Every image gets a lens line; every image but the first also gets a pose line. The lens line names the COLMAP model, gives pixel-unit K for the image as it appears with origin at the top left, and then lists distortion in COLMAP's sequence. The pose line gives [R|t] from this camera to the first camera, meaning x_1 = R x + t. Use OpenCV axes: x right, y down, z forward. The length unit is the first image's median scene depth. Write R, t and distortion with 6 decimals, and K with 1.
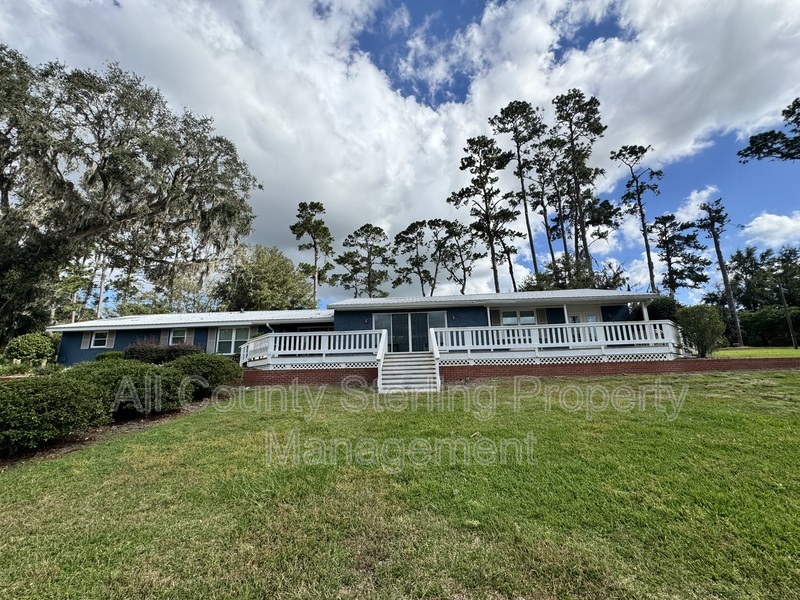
lens RADIAL K [[320.7, 0, 398.7], [0, 320.7, 306.4], [0, 0, 1]] dist [-0.001723, 0.000355]
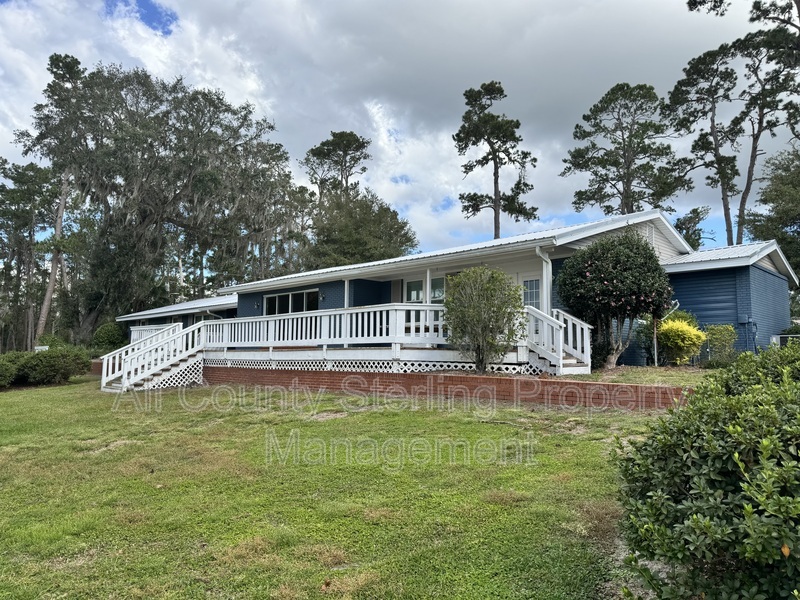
lens RADIAL K [[579.5, 0, 398.8], [0, 579.5, 296.6], [0, 0, 1]] dist [-0.000007, 0.000539]
pose [[0.739530, -0.048898, -0.671346, 0.771376], [0.106988, 0.993218, 0.045513, -0.001972], [0.664567, -0.105485, 0.739746, 0.149526]]
